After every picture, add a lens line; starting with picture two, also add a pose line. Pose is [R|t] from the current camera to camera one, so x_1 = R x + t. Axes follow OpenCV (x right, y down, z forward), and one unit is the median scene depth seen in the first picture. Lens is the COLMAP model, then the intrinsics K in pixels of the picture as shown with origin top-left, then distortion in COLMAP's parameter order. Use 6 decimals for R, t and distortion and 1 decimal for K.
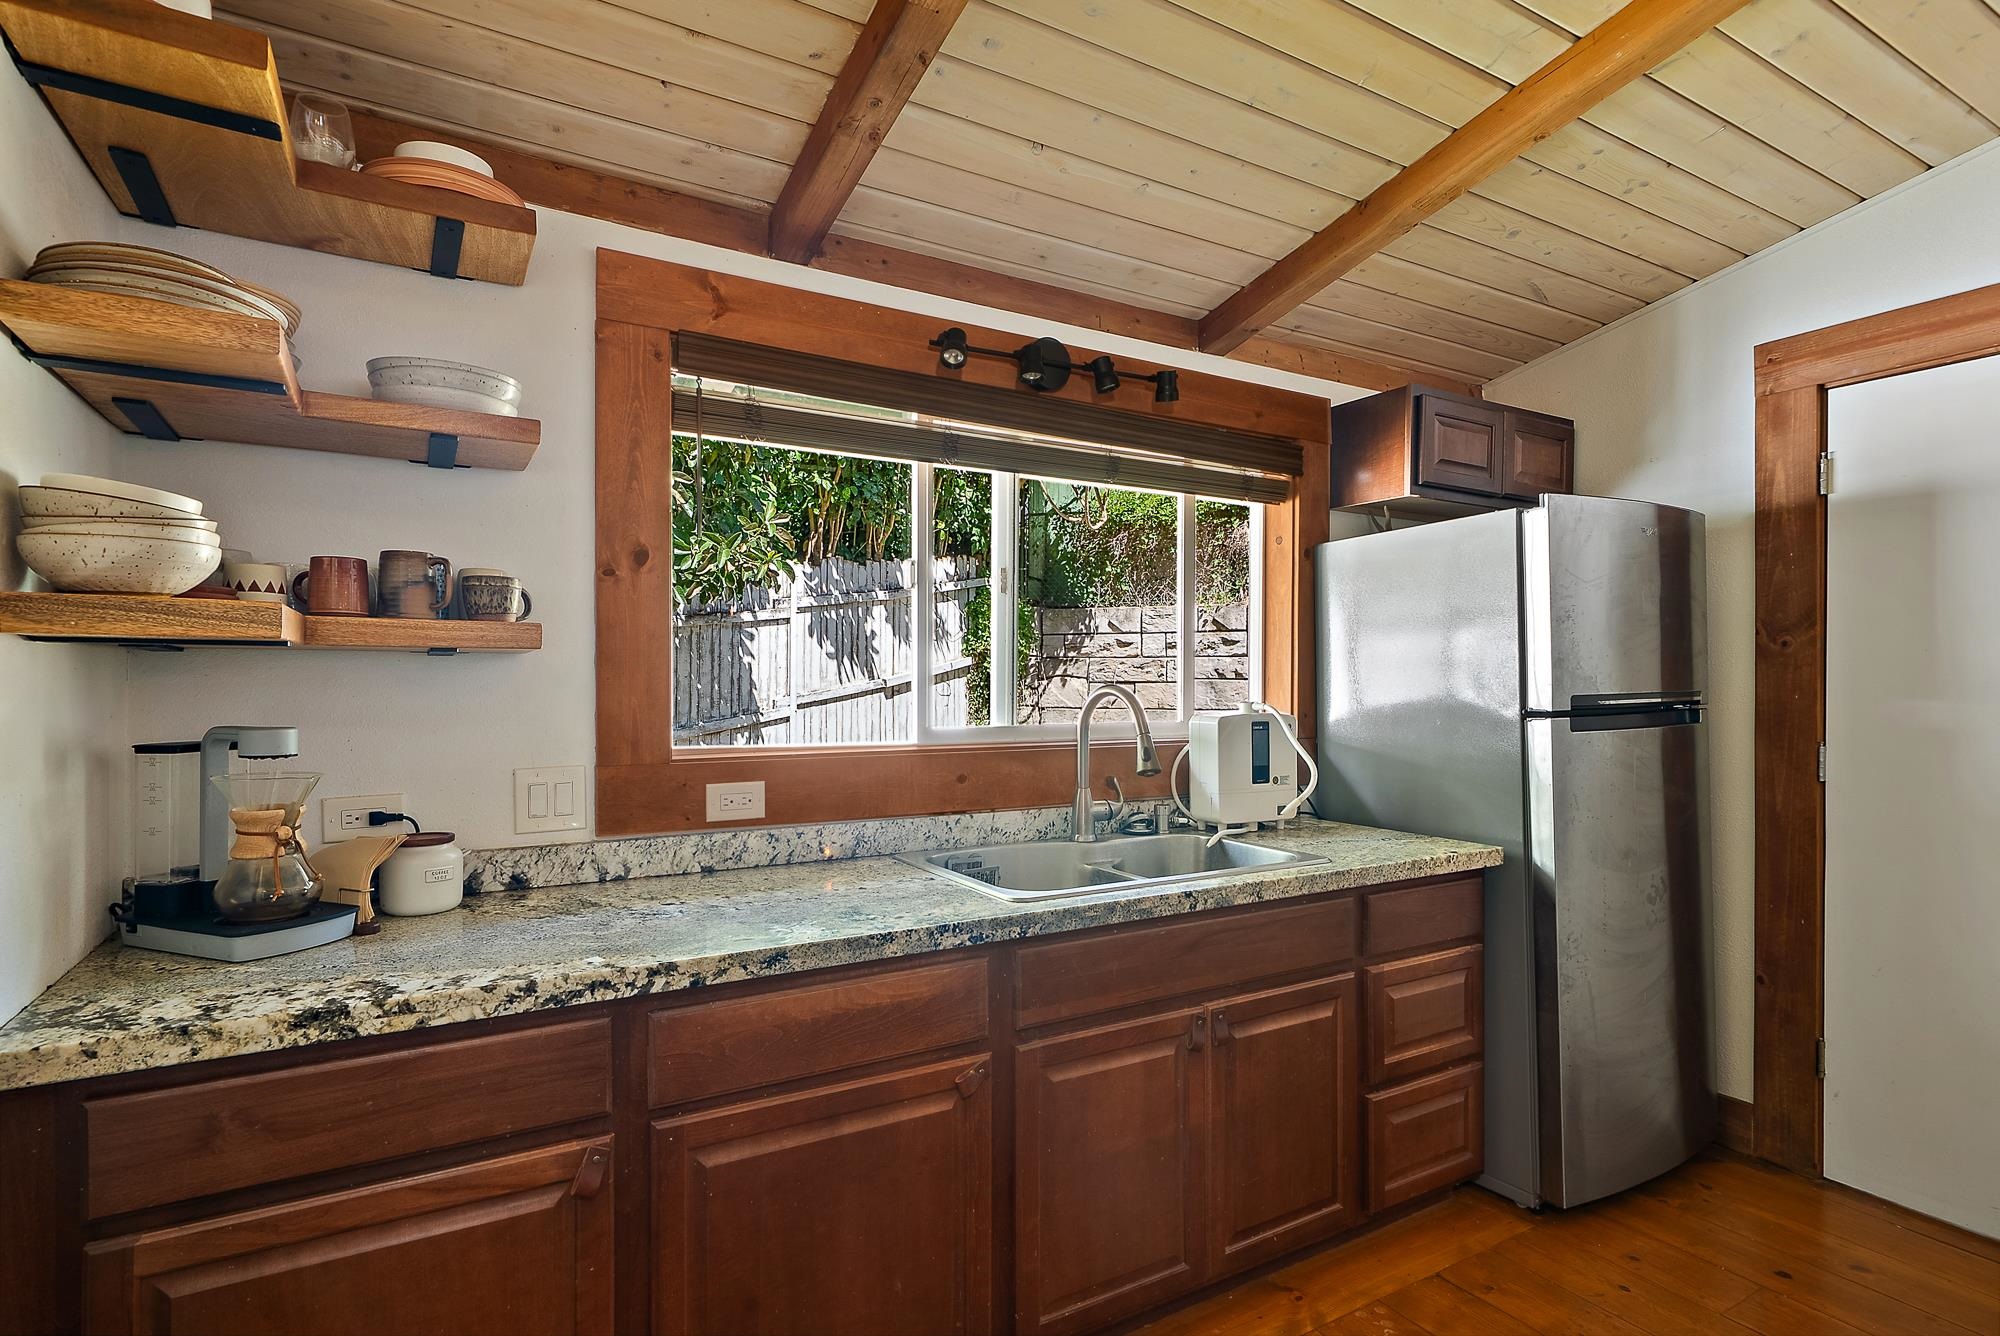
lens RADIAL K [[993.3, 0, 1007.2], [0, 993.3, 683.4], [0, 0, 1]] dist [0.011292, 0.000320]
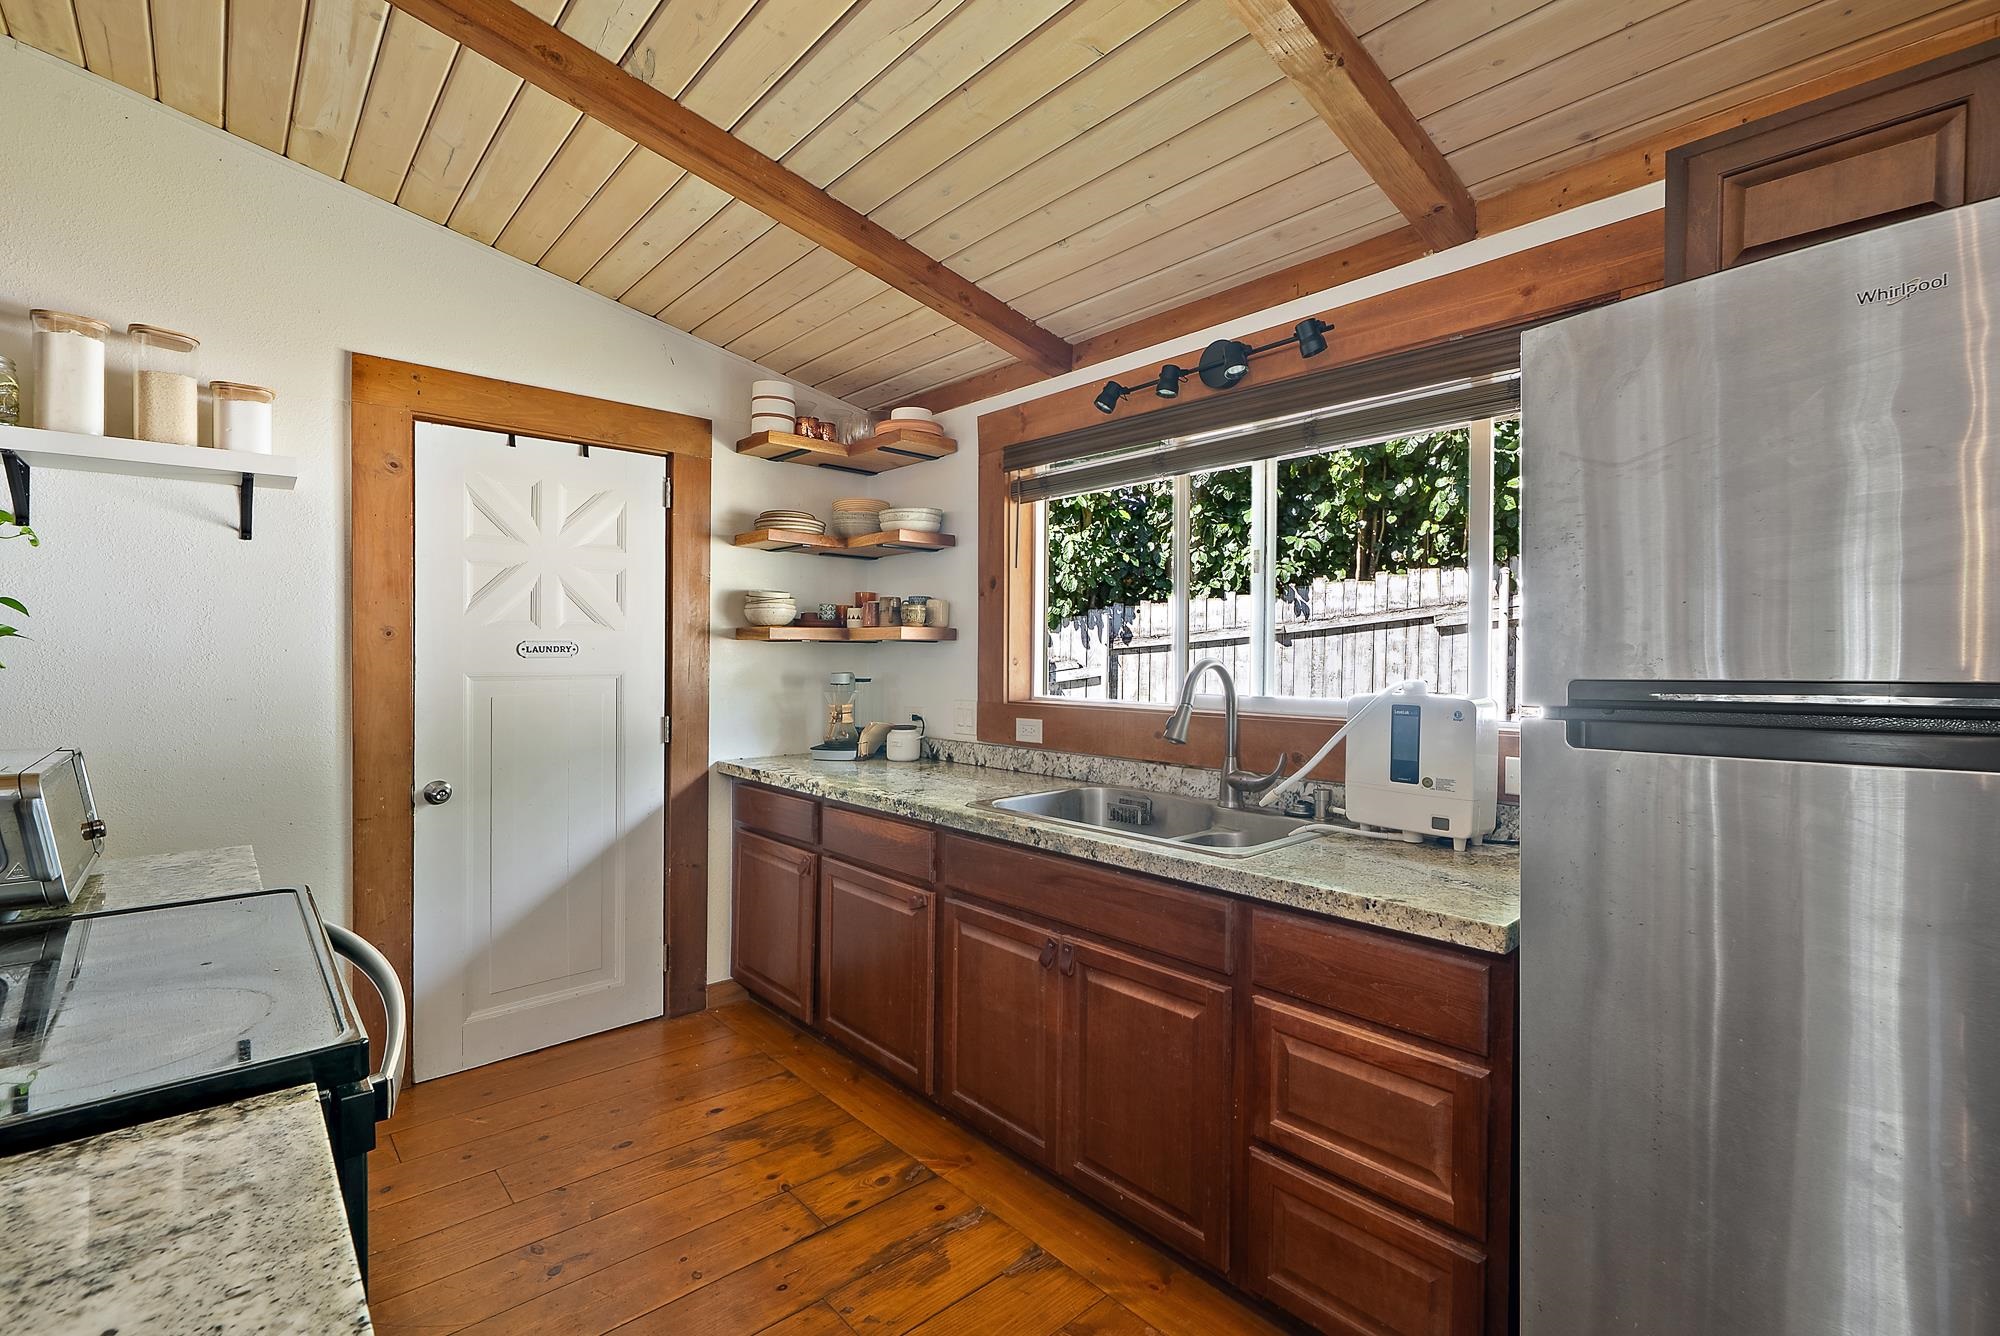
lens RADIAL K [[877.5, 0, 990.9], [0, 877.5, 652.2], [0, 0, 1]] dist [0.004779, 0.000513]
pose [[0.202271, -0.003915, -0.979322, 1.138760], [-0.005462, 0.999972, -0.005126, 0.001023], [0.979314, 0.006386, 0.202244, 0.686442]]
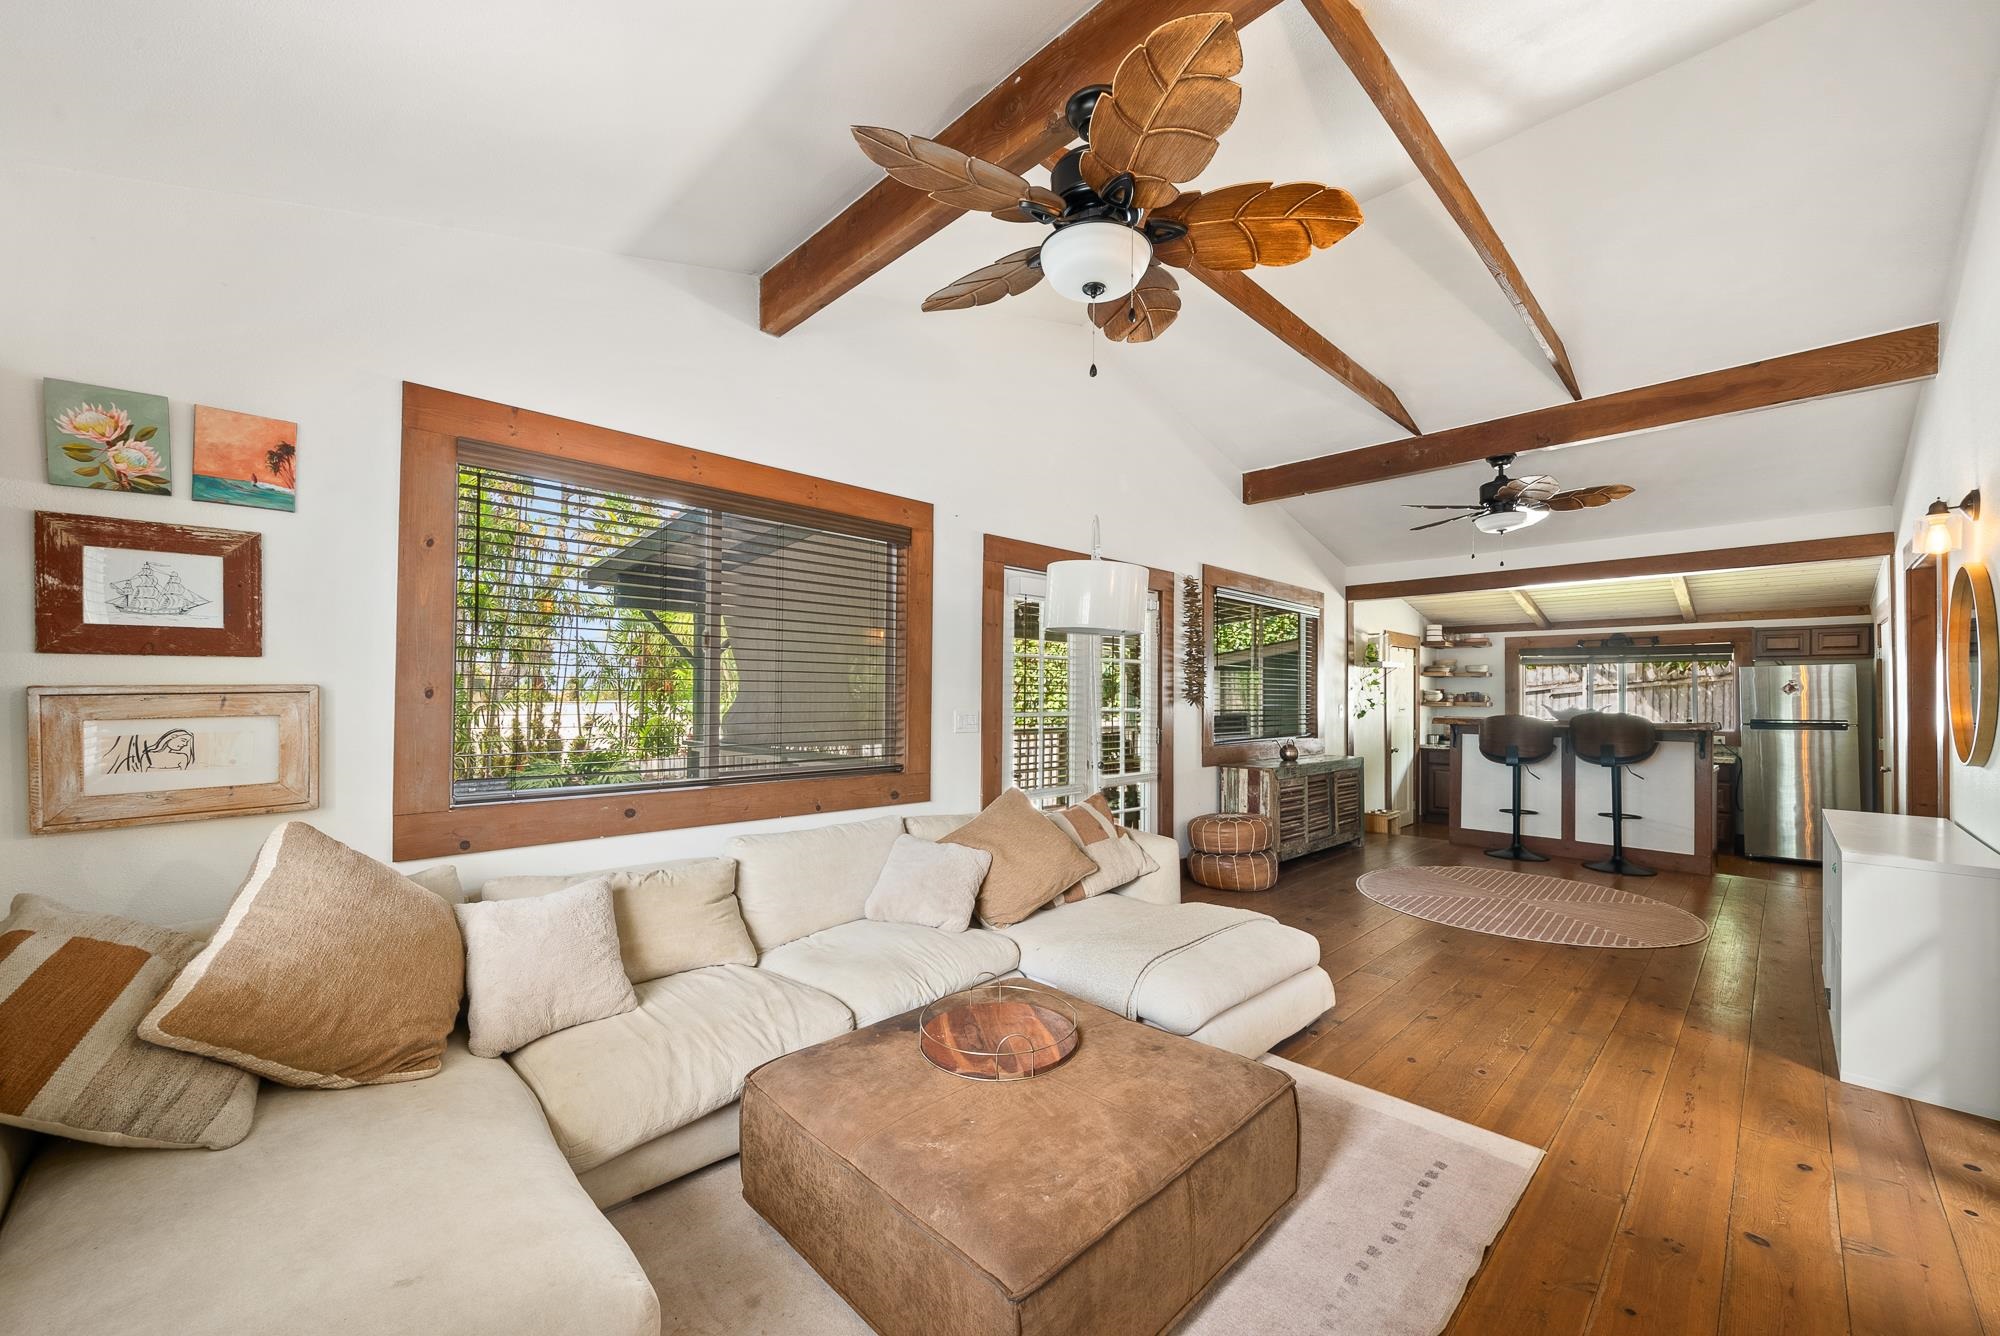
lens RADIAL K [[769.0, 0, 1001.8], [0, 769.0, 687.3], [0, 0, 1]] dist [-0.002609, -0.000152]
pose [[0.245784, -0.013090, -0.969236, 3.170142], [-0.009187, 0.999832, -0.015832, -0.043003], [0.969281, 0.012795, 0.245623, -2.911090]]
